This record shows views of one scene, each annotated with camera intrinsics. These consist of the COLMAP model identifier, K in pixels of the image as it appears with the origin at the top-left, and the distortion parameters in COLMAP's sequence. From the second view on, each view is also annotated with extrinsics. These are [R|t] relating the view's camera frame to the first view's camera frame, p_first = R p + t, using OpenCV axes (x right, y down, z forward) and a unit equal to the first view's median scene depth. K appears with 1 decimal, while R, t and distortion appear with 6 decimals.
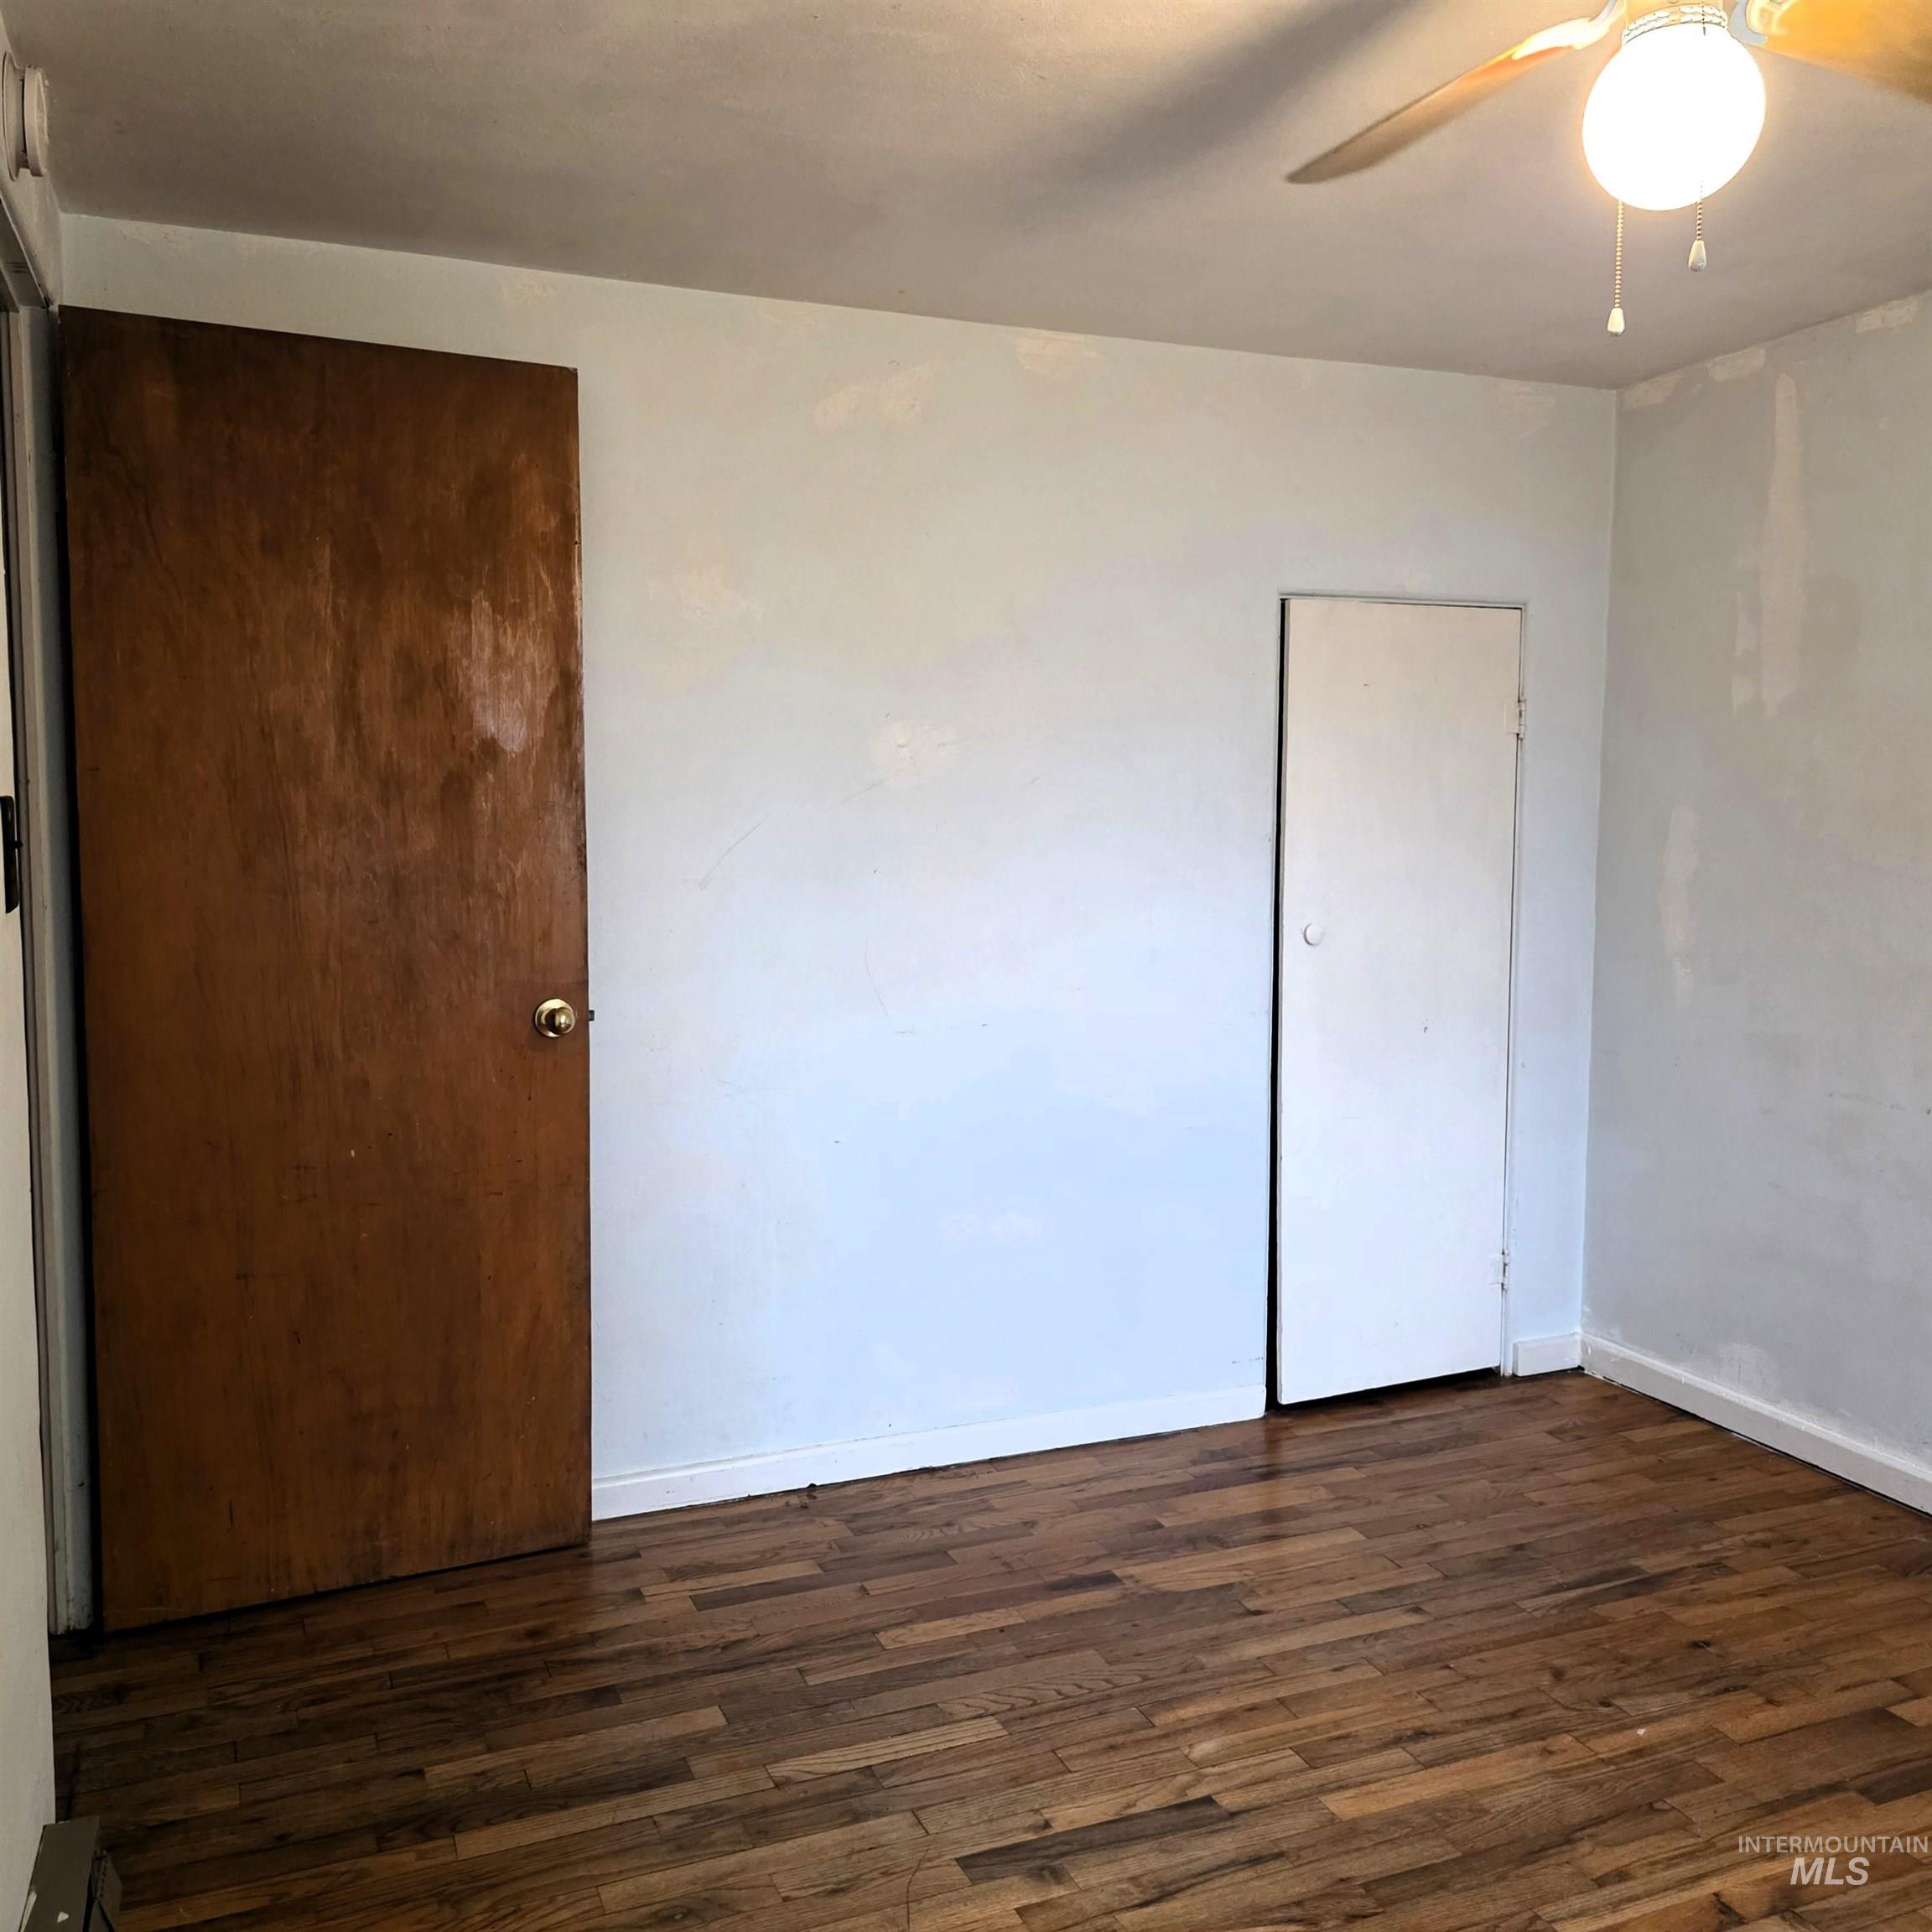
lens RADIAL K [[1791.2, 0, 974.8], [0, 1791.2, 971.1], [0, 0, 1]] dist [0.056522, -0.048495]
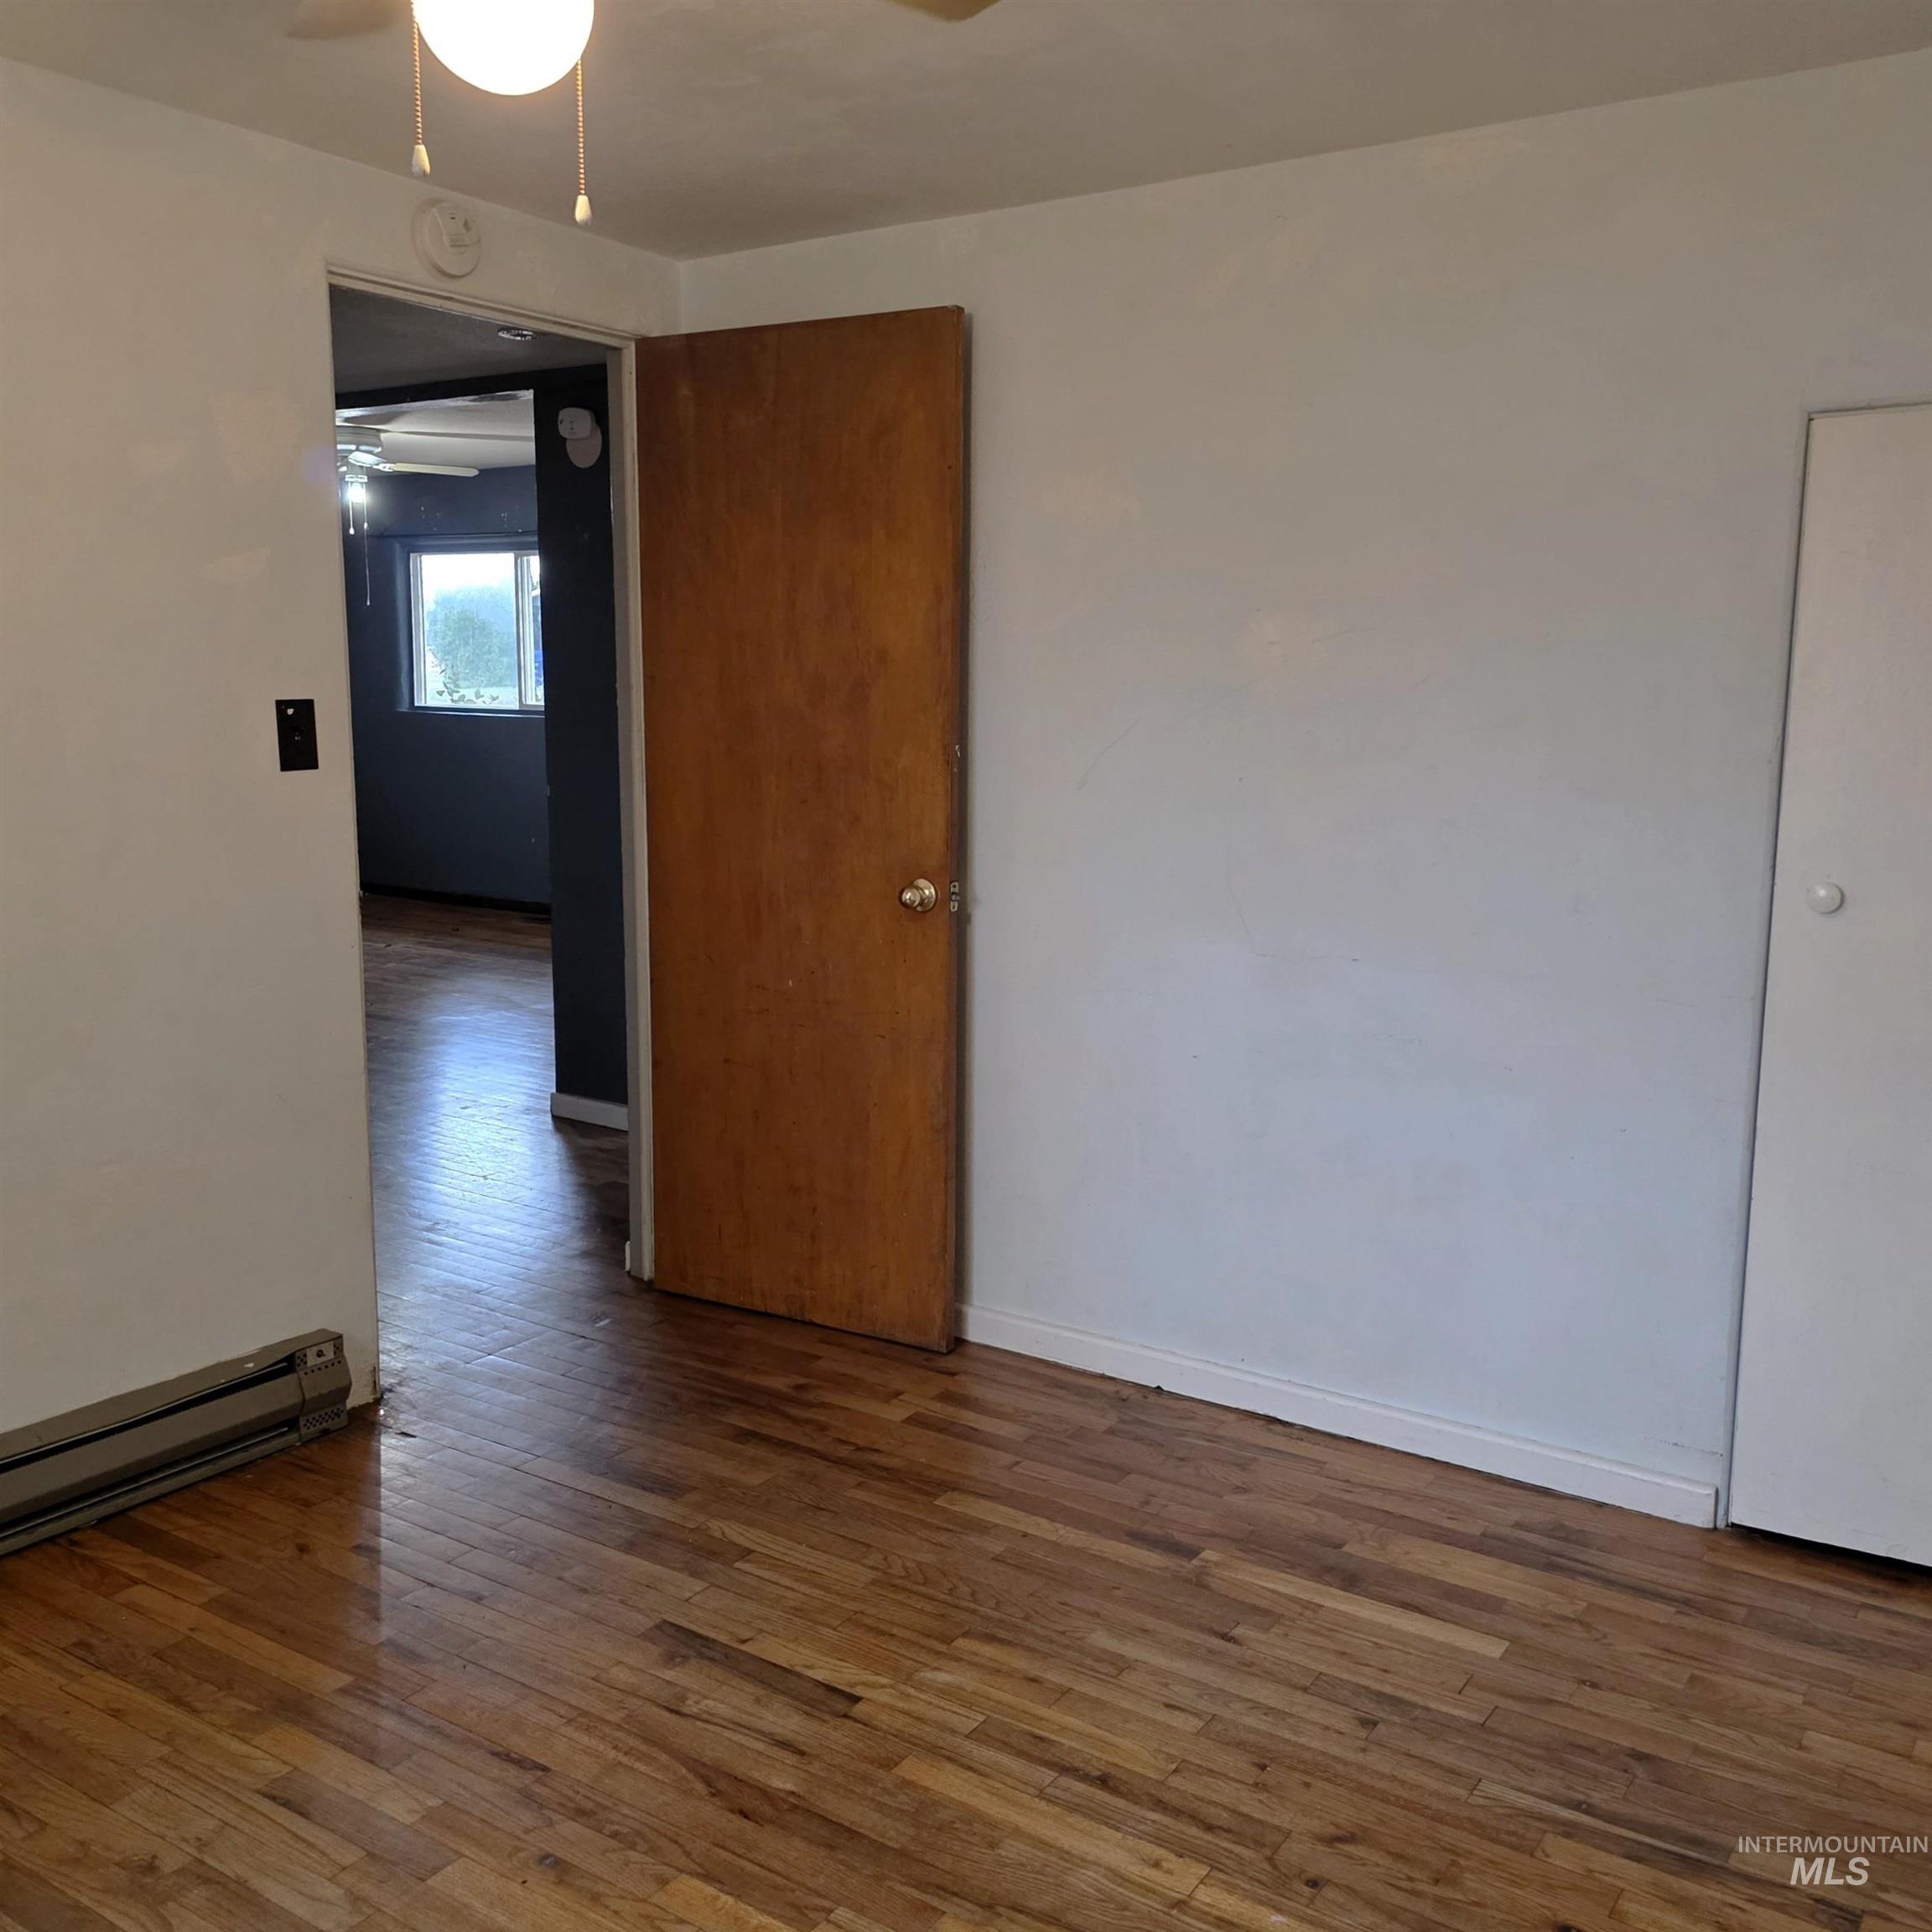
lens RADIAL K [[1840.4, 0, 924.8], [0, 1840.4, 996.9], [0, 0, 1]] dist [0.083921, -0.089873]
pose [[0.542103, 0.148270, -0.827128, 0.777141], [-0.091307, 0.988876, 0.117422, -0.049050], [0.835337, 0.011868, 0.549610, 0.366551]]
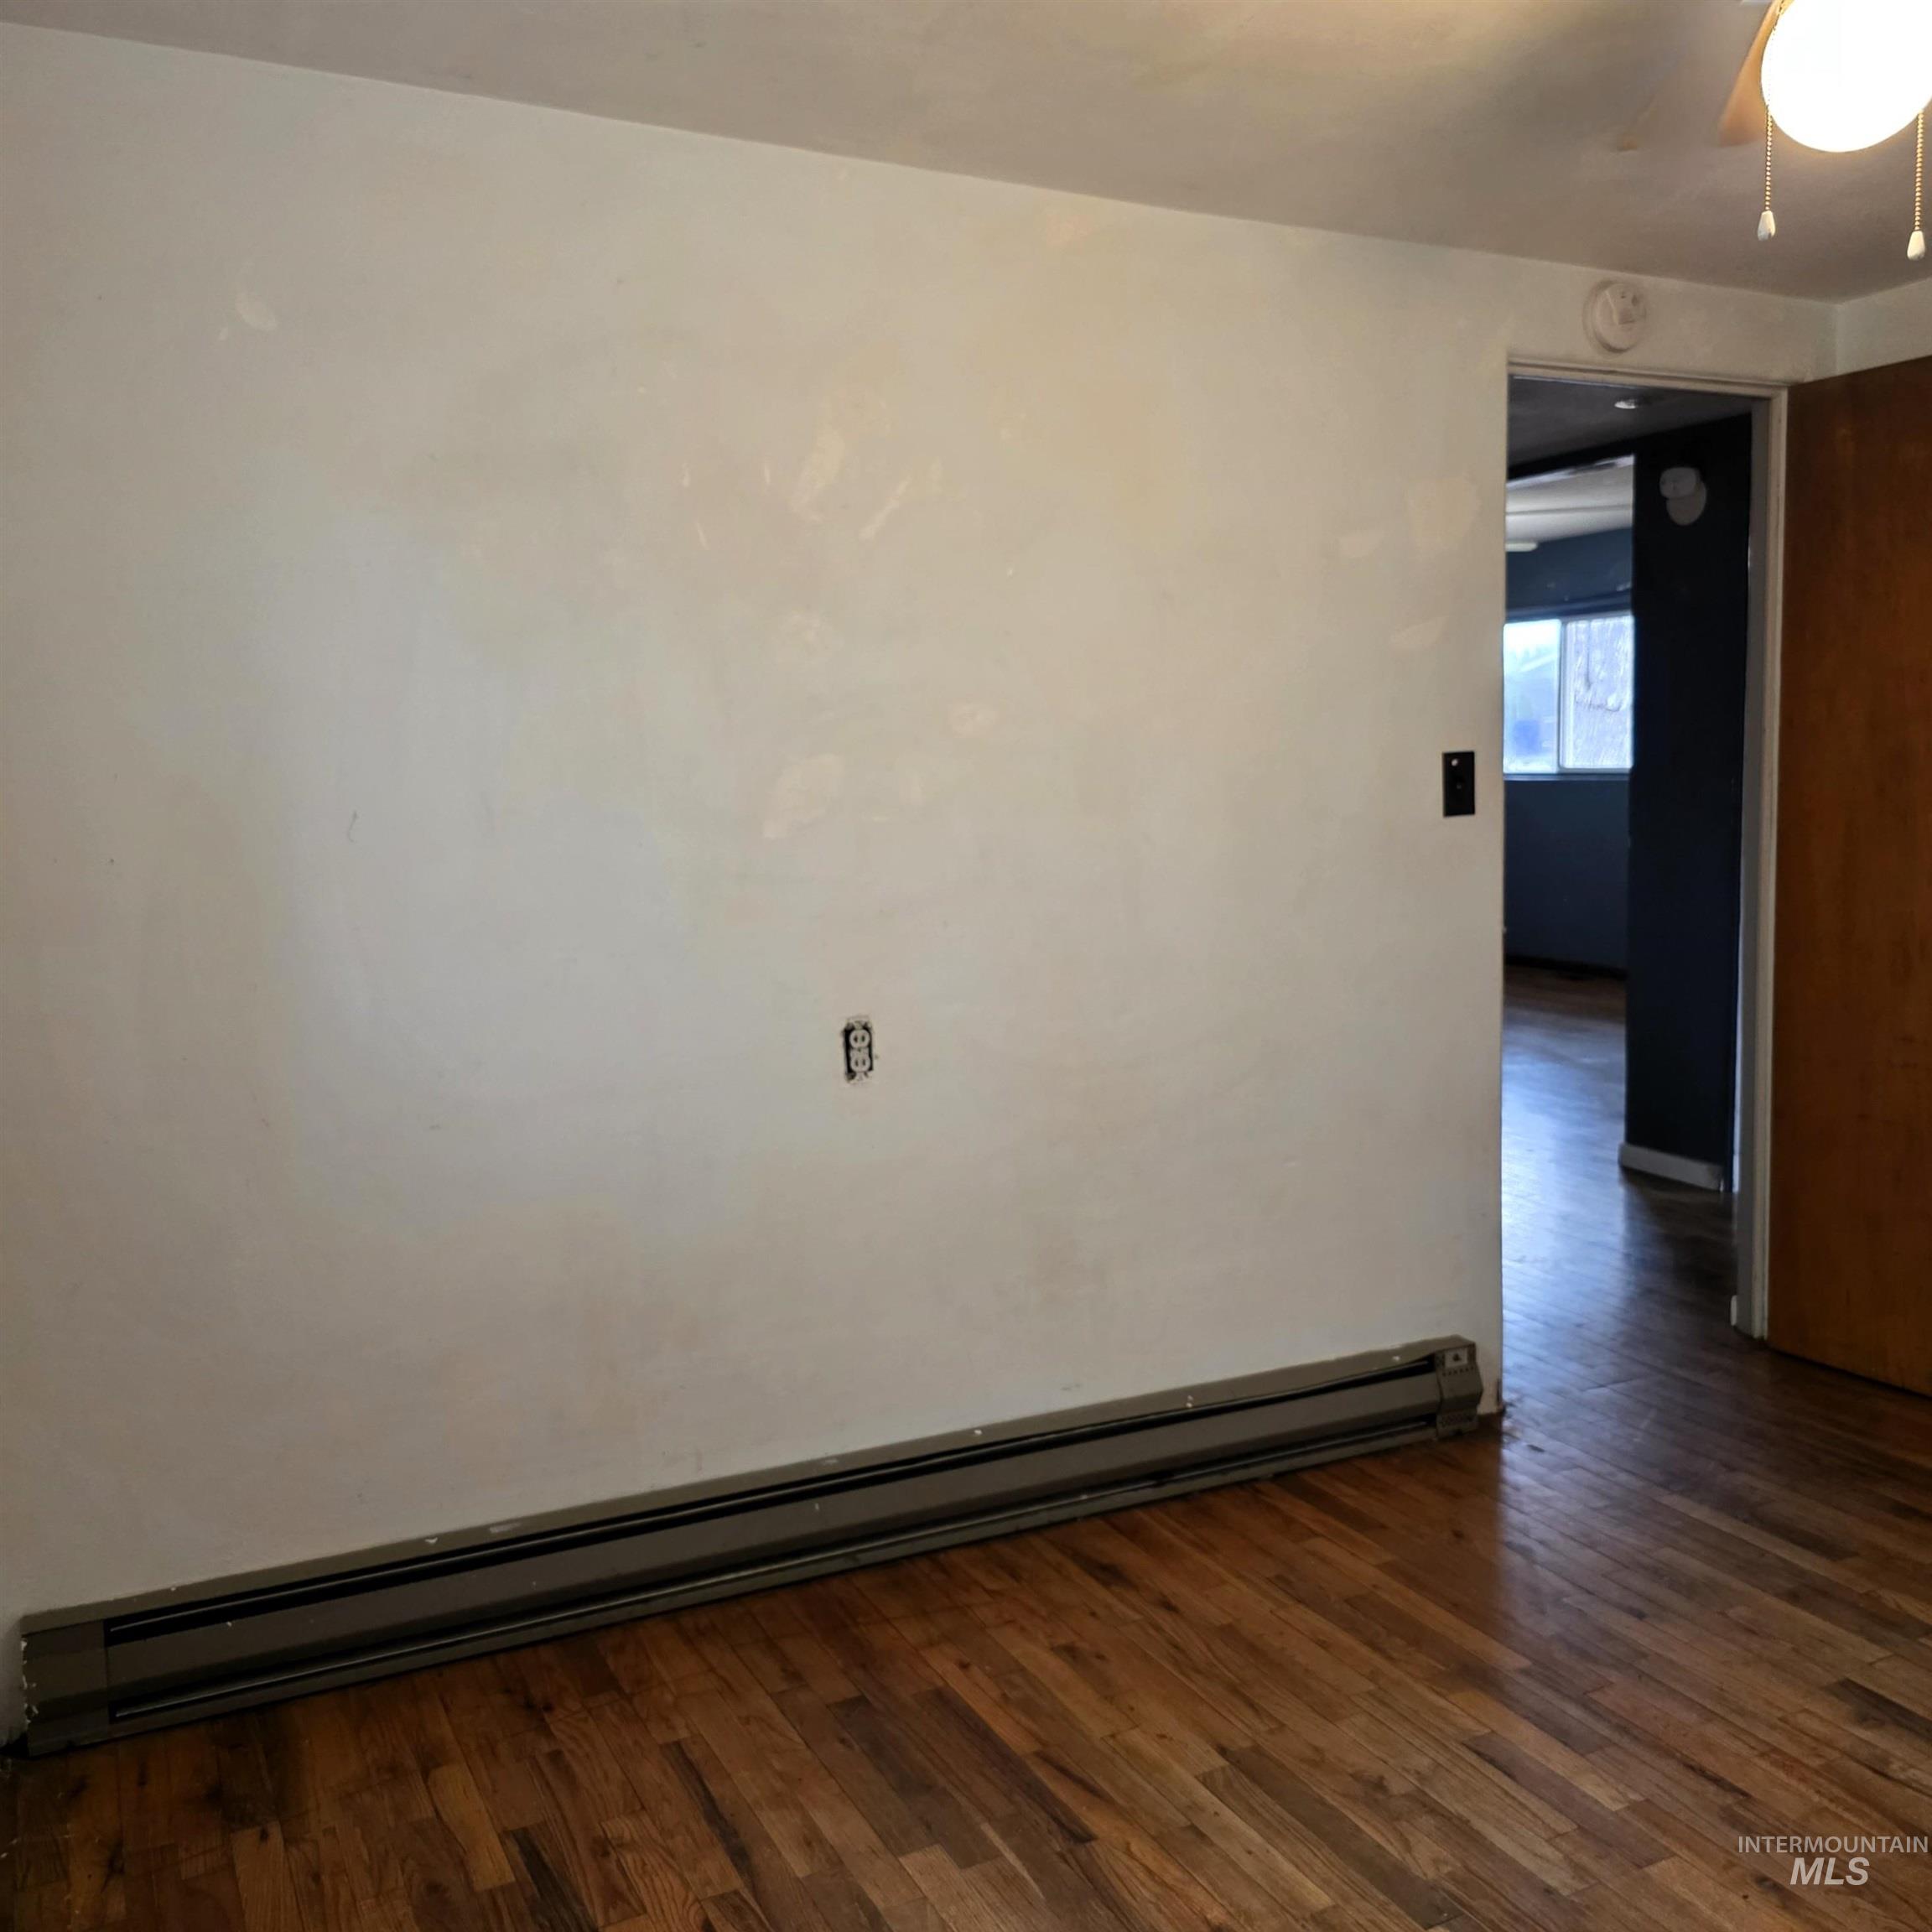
lens RADIAL K [[1791.2, 0, 974.8], [0, 1791.2, 971.1], [0, 0, 1]] dist [0.056522, -0.048495]
pose [[0.077592, 0.118187, -0.989955, 0.781206], [-0.079759, 0.990502, 0.112001, -0.024108], [0.993790, 0.070267, 0.086282, 0.253608]]
